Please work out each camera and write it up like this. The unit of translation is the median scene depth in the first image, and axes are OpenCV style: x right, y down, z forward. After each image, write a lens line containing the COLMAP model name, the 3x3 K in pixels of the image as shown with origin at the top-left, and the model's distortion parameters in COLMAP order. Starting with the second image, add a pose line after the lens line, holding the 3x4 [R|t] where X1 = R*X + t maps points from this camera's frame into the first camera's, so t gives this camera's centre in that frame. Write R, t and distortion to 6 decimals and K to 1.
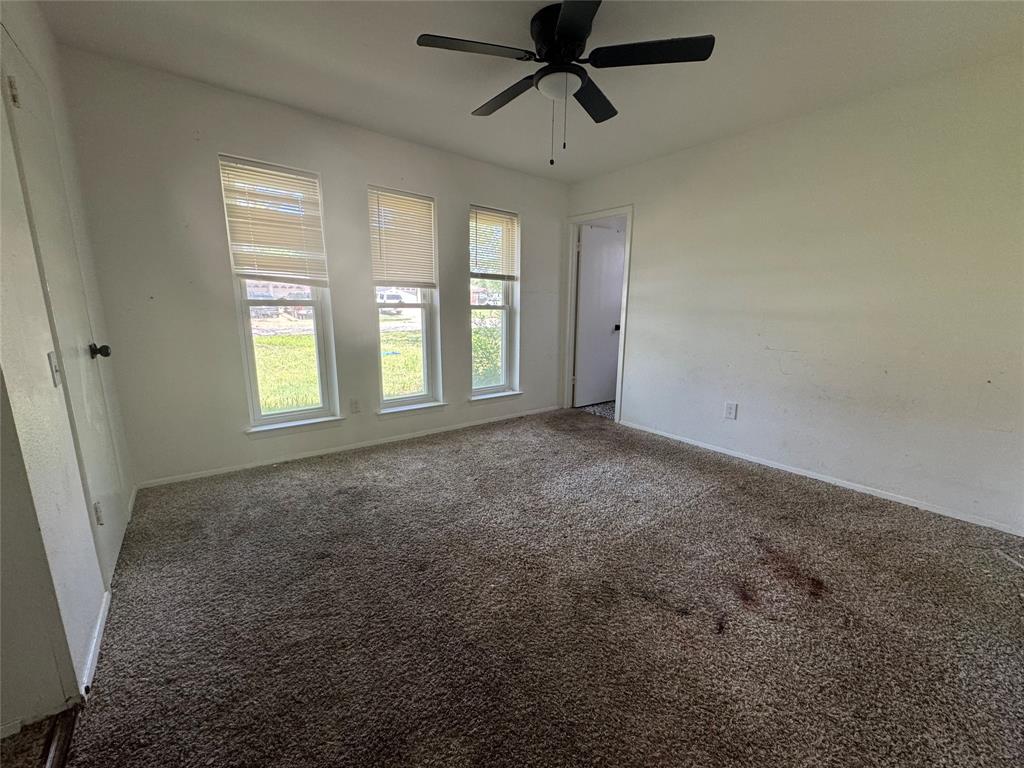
lens RADIAL K [[408.0, 0, 511.2], [0, 408.0, 386.3], [0, 0, 1]] dist [-0.003498, 0.000194]
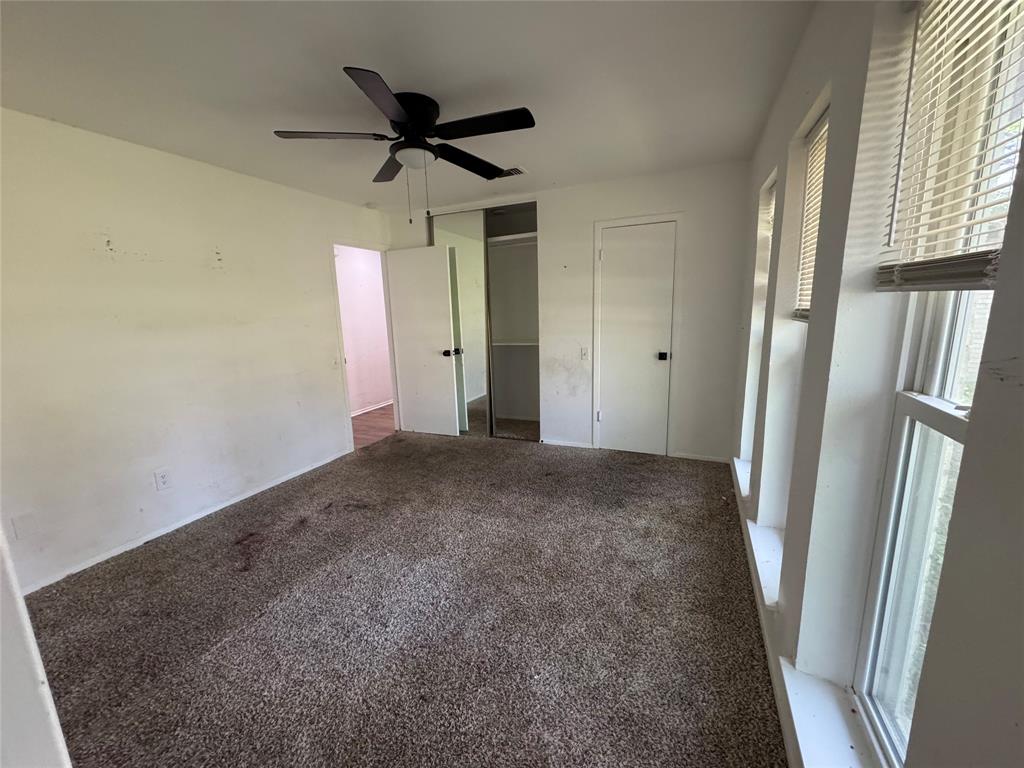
lens RADIAL K [[408.0, 0, 511.8], [0, 408.0, 383.8], [0, 0, 1]] dist [-0.003498, 0.000194]
pose [[-0.884589, 0.106295, -0.454096, 0.476653], [-0.064429, 0.936490, 0.344725, -0.597126], [0.461899, 0.334197, -0.821560, 2.388452]]
